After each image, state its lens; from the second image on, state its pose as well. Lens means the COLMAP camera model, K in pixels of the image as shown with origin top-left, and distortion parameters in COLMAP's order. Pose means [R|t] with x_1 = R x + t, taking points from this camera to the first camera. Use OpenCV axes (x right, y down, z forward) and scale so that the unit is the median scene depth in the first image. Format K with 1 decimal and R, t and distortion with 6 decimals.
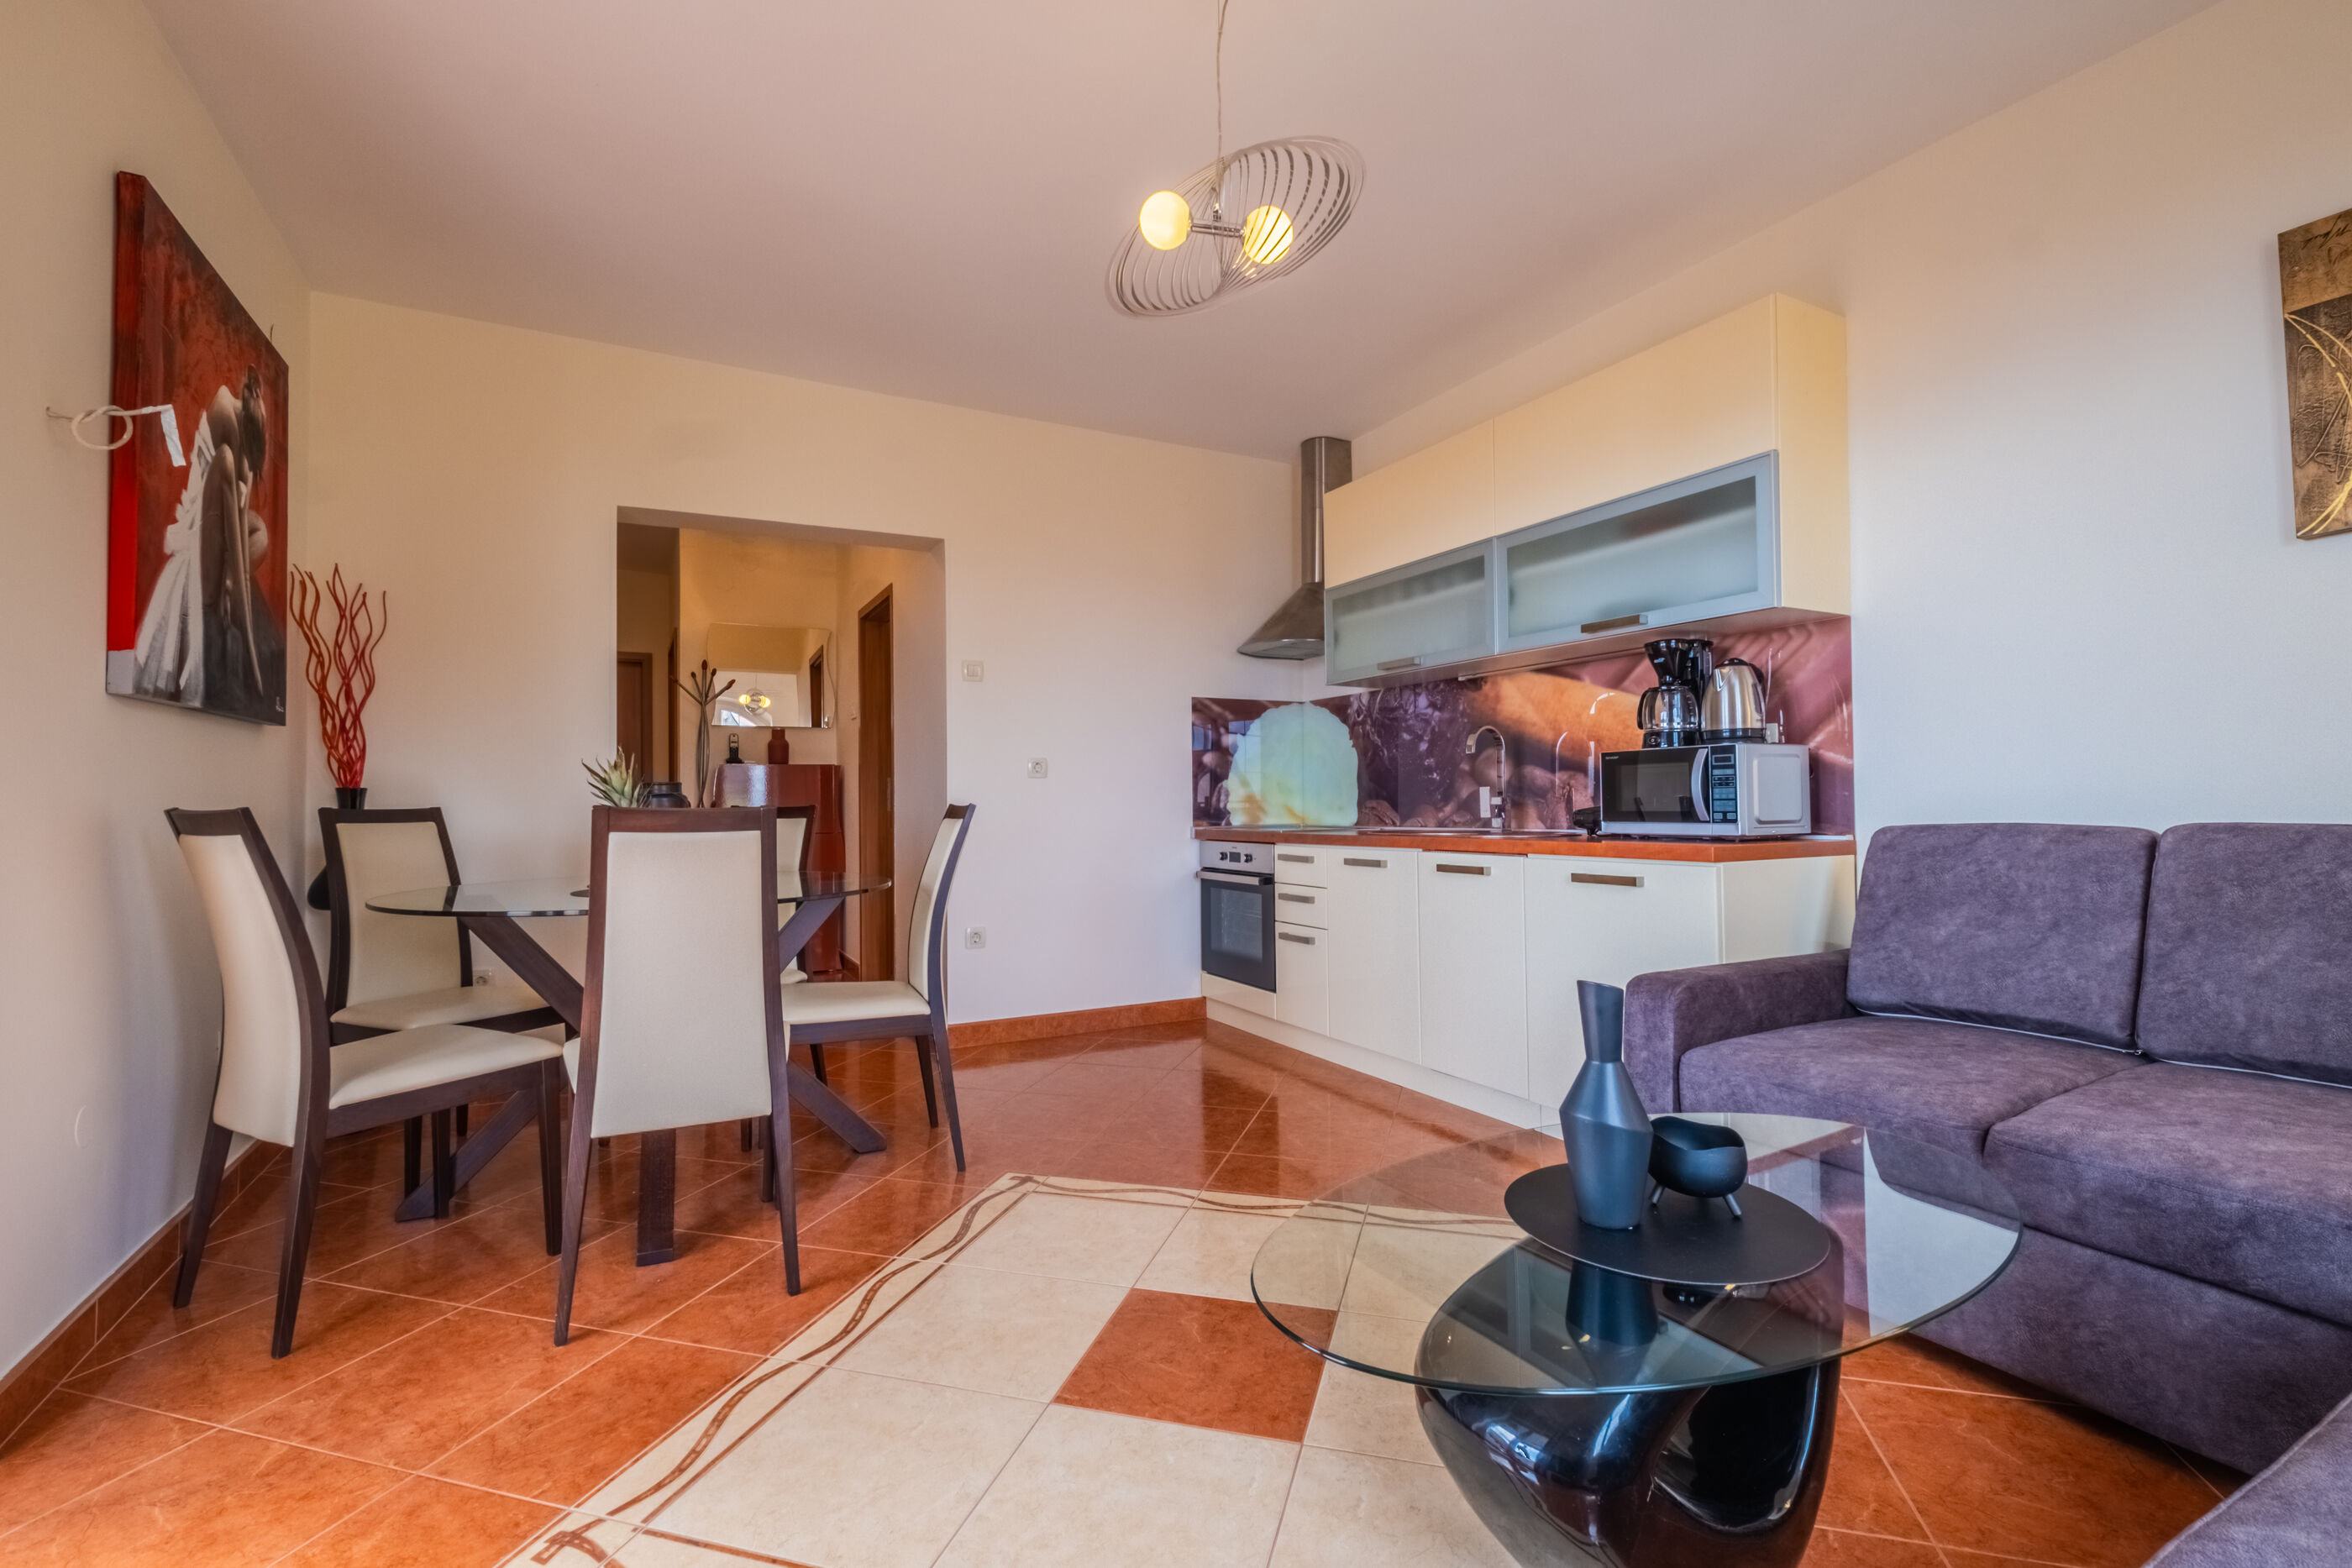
lens RADIAL K [[1047.2, 0, 1176.0], [0, 1047.2, 784.0], [0, 0, 1]] dist [-0.001876, -0.000366]
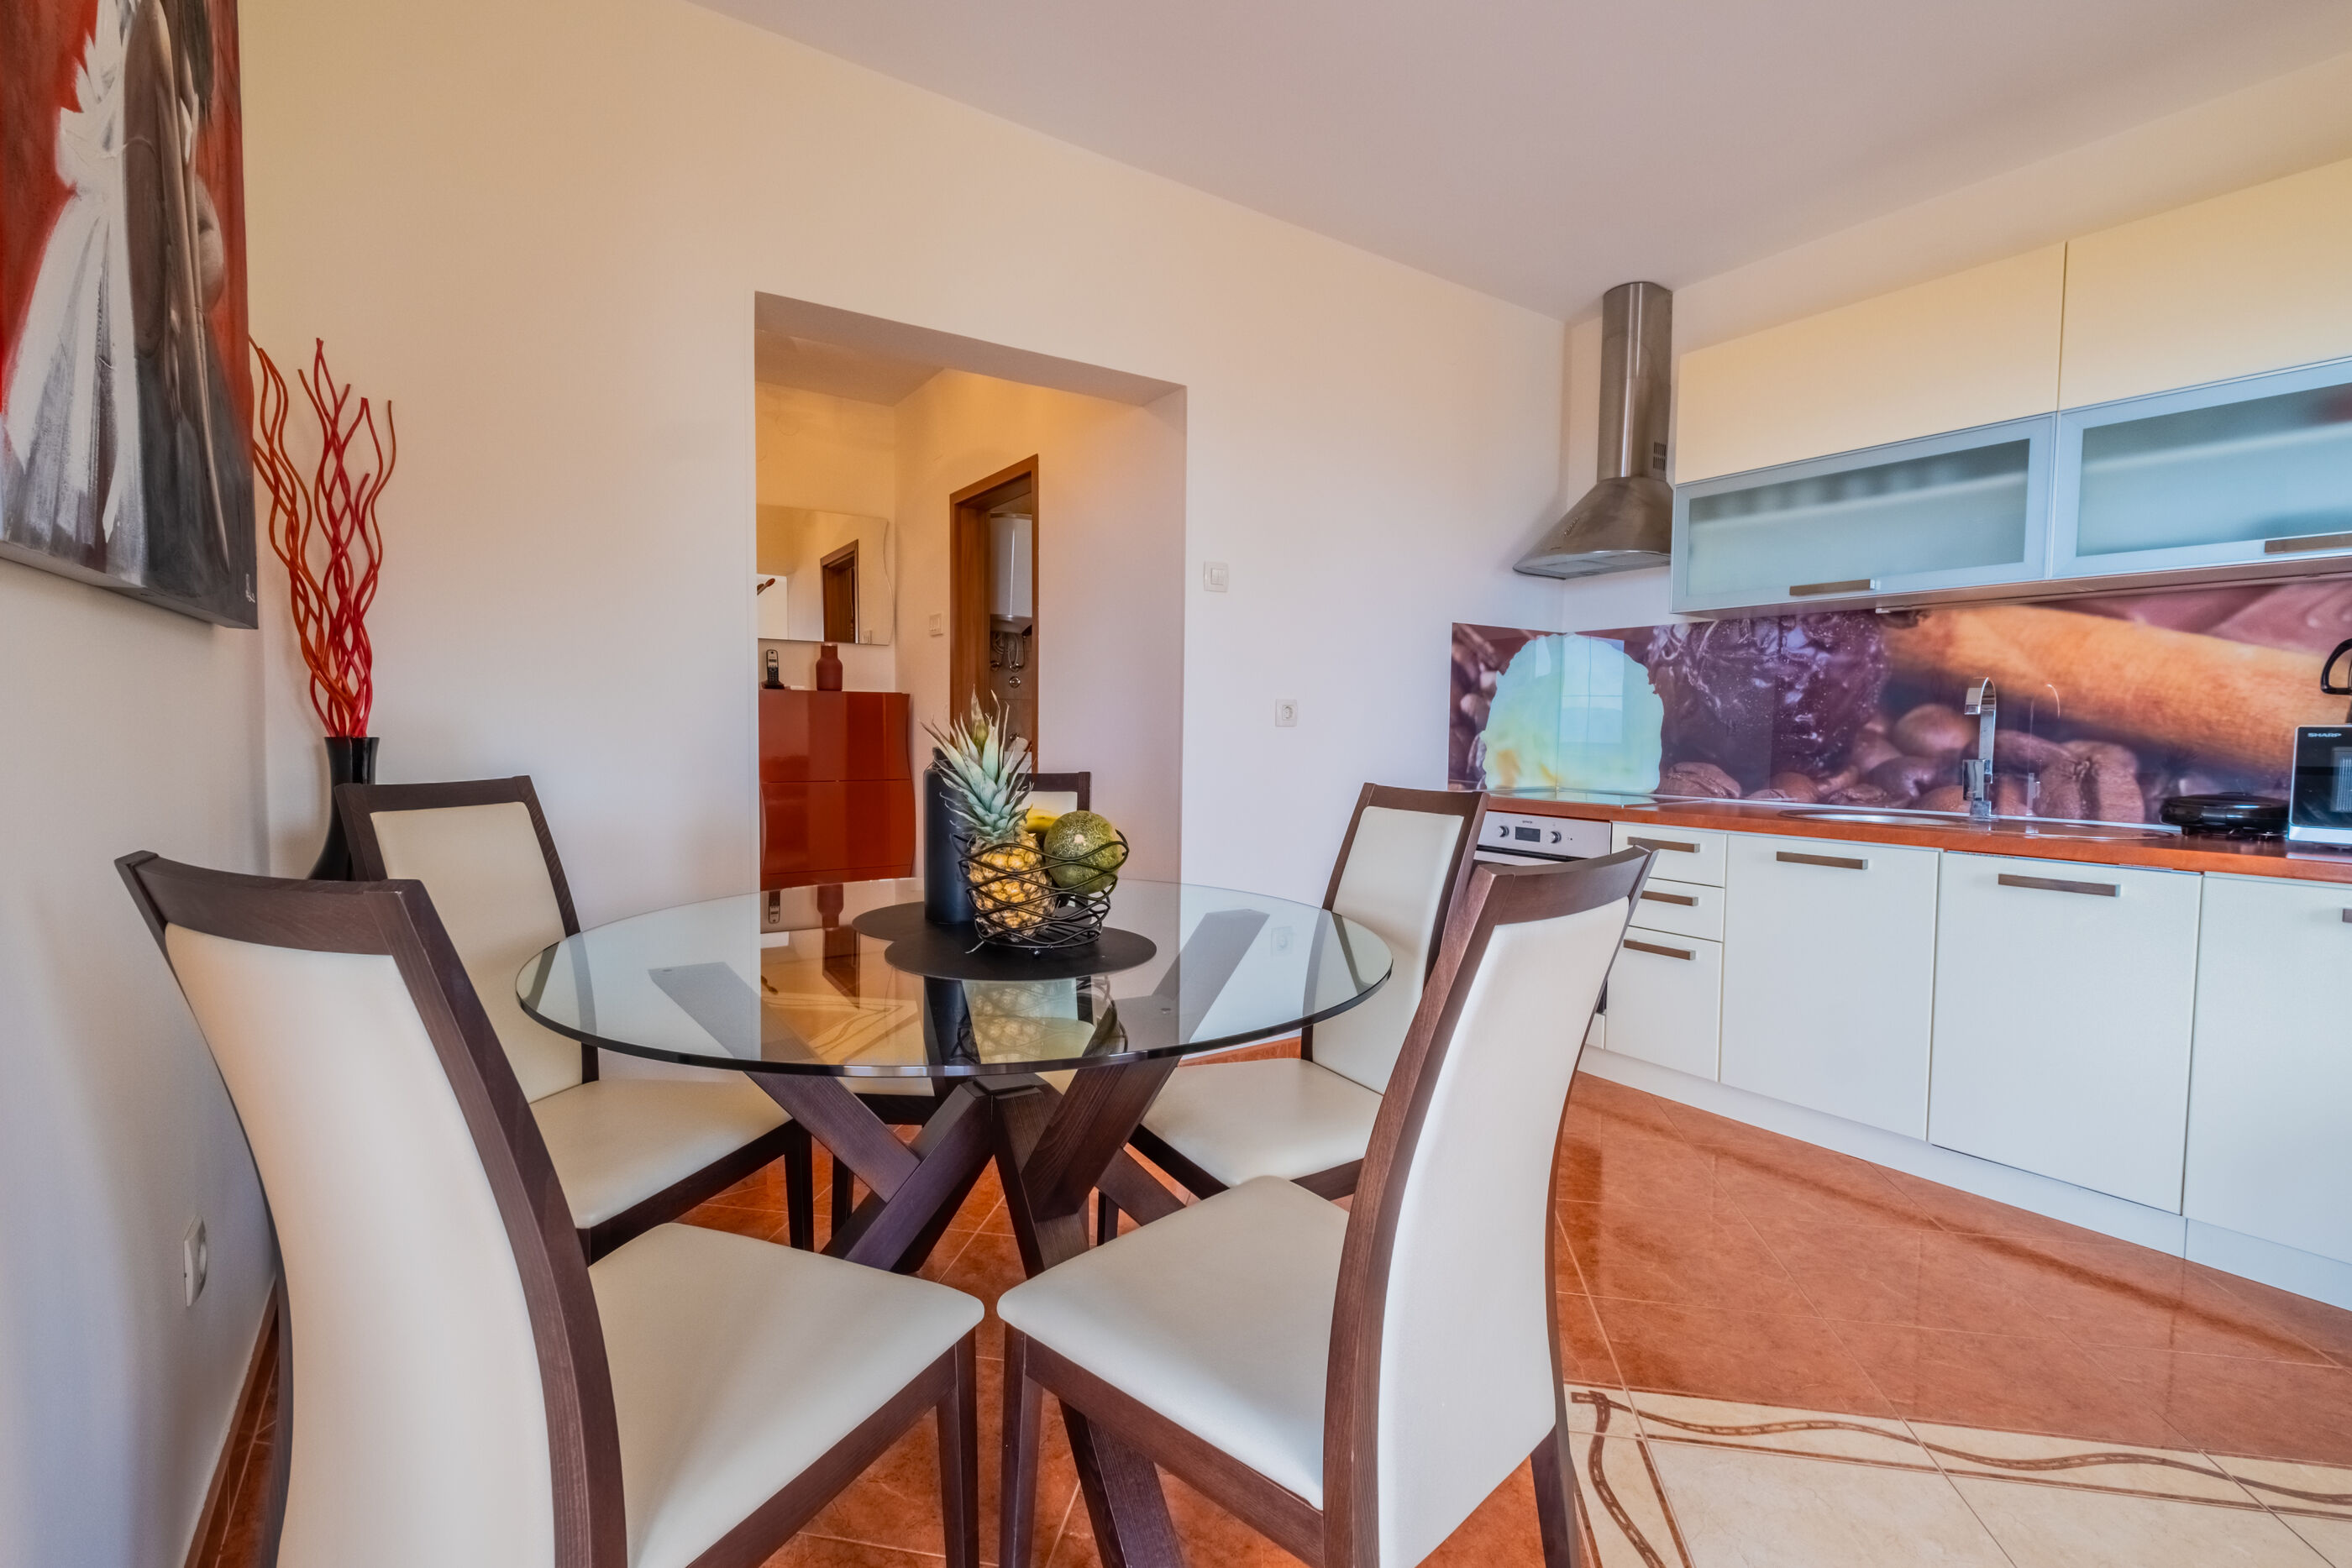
lens RADIAL K [[1047.2, 0, 1176.0], [0, 1047.2, 784.0], [0, 0, 1]] dist [-0.001876, -0.000366]
pose [[0.993791, 0.015151, 0.110226, -0.310955], [-0.023302, 0.997057, 0.073042, -0.018713], [-0.108795, -0.075157, 0.991219, 0.290143]]
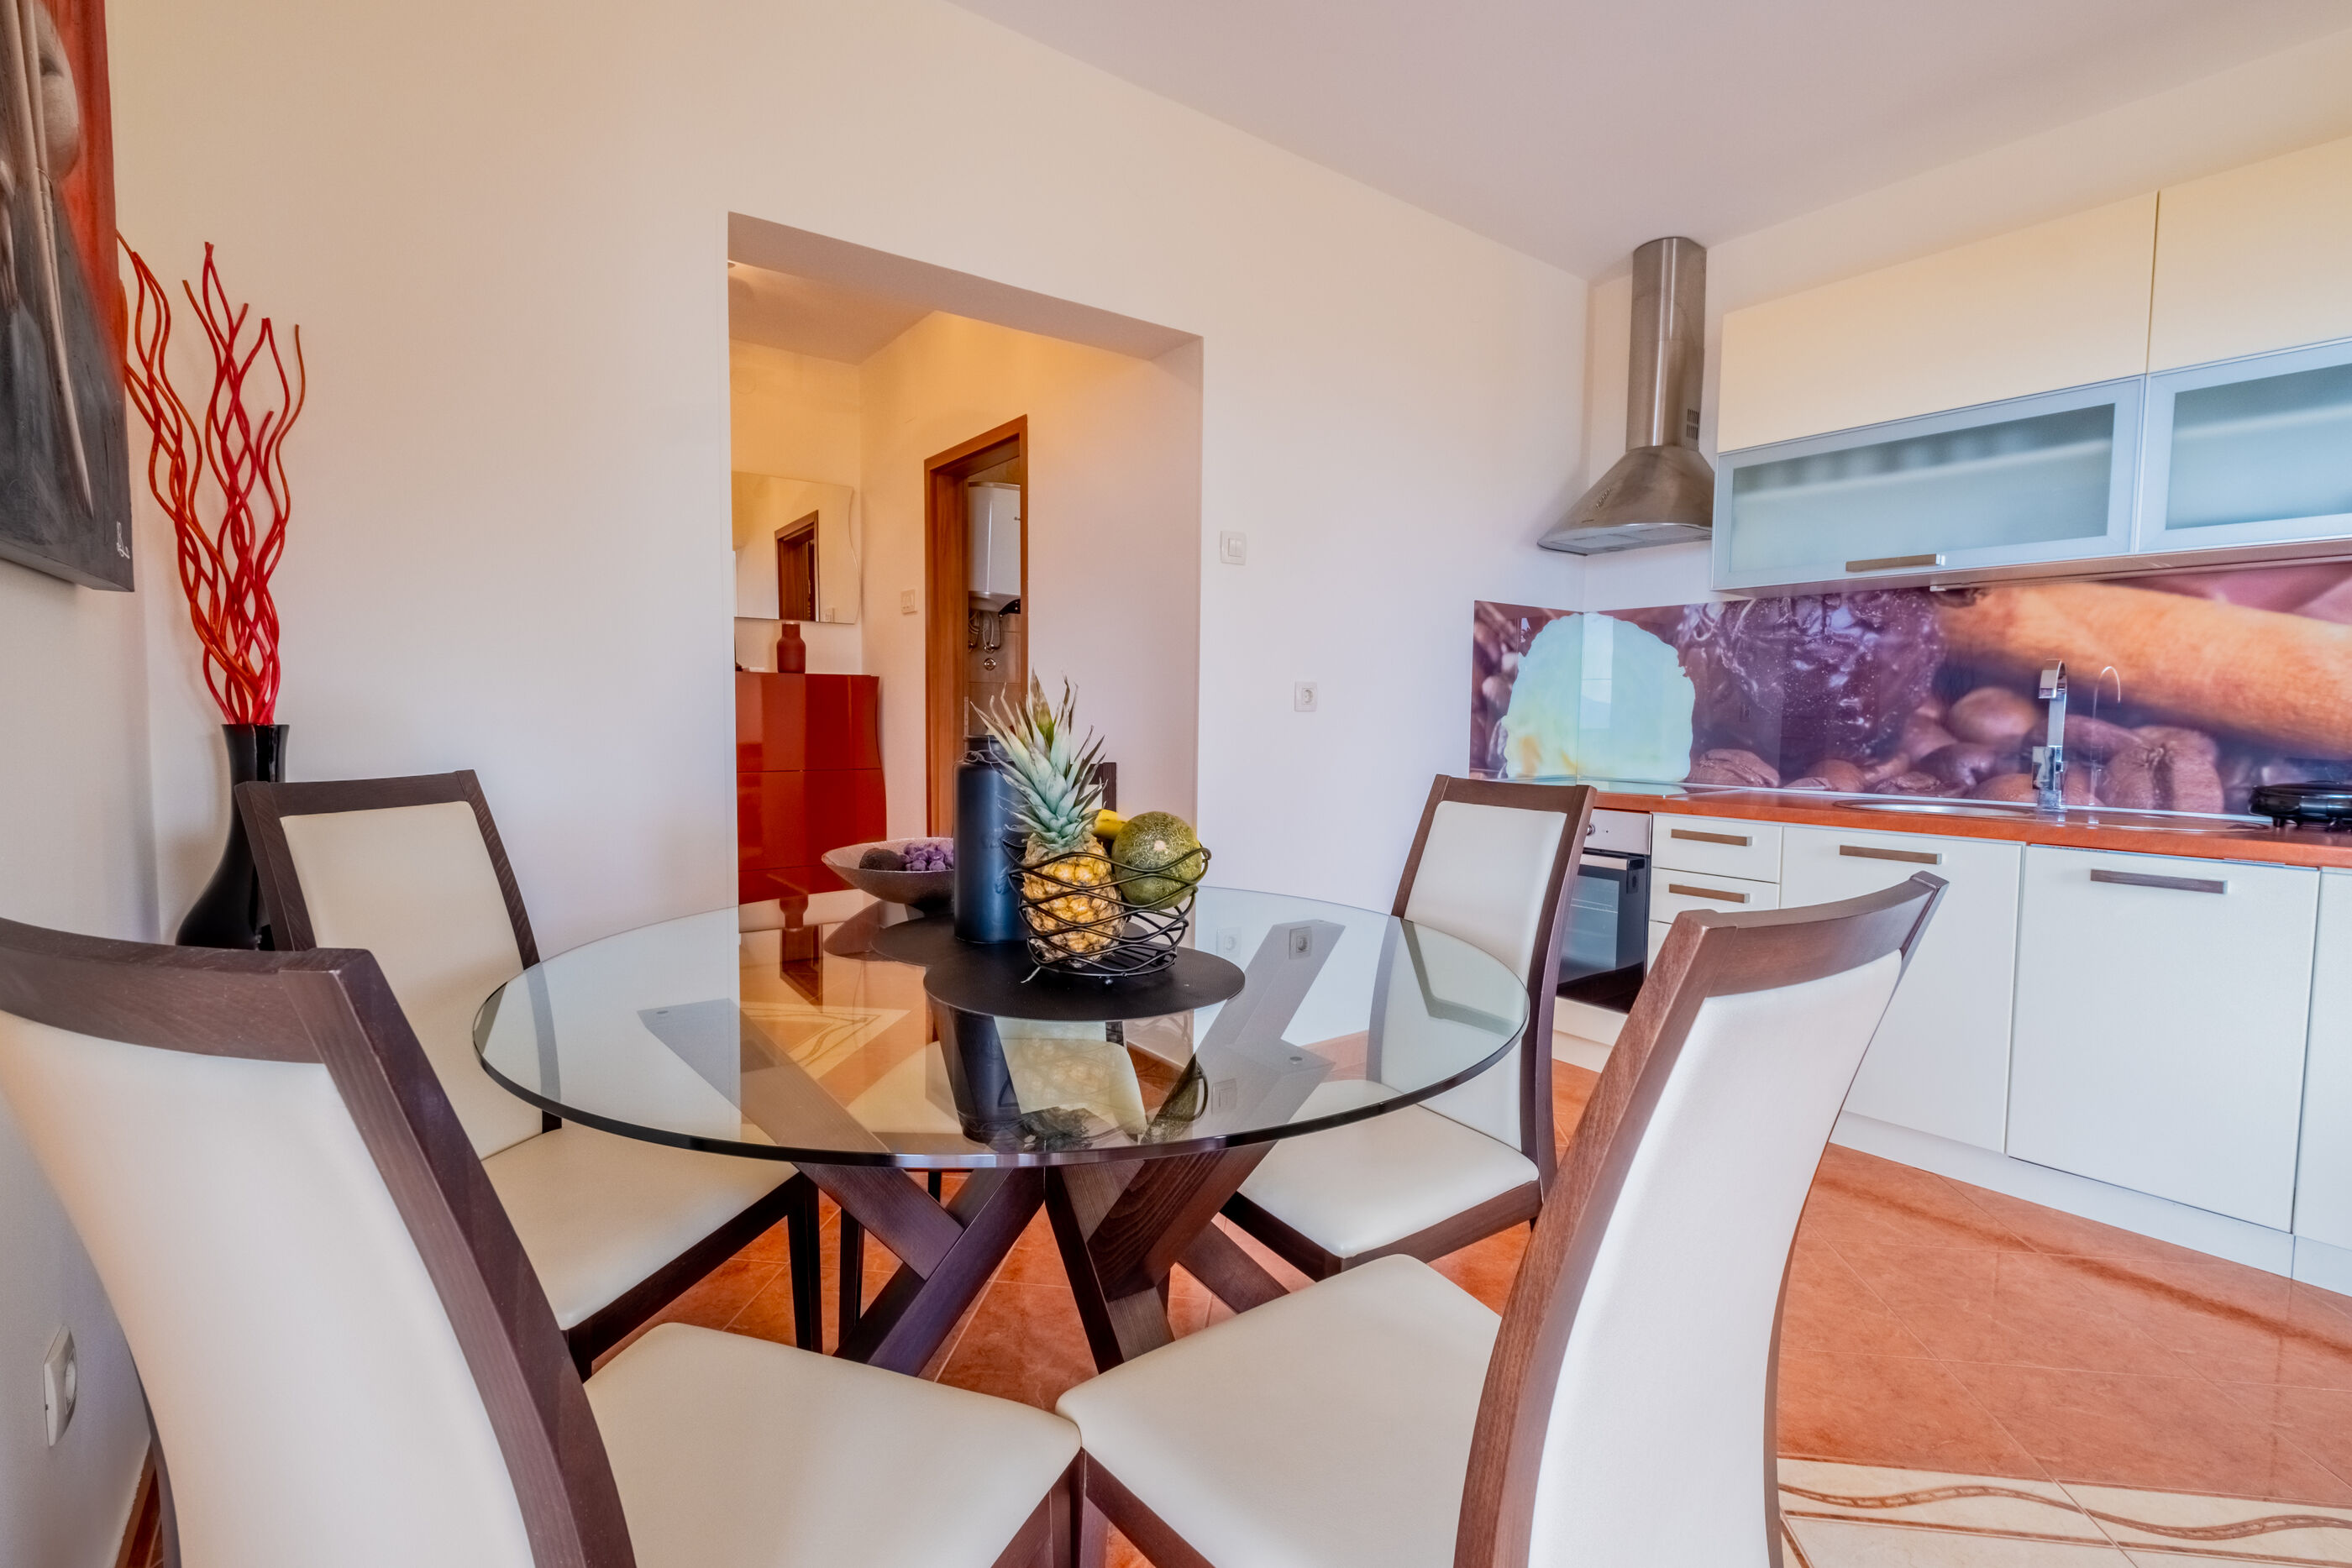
lens RADIAL K [[1067.4, 0, 1177.5], [0, 1067.4, 784.4], [0, 0, 1]] dist [-0.003430, 0.000157]
pose [[0.987760, 0.010168, 0.155648, -0.345402], [-0.023664, 0.996091, 0.085104, -0.016773], [-0.154175, -0.087745, 0.984140, 0.345443]]
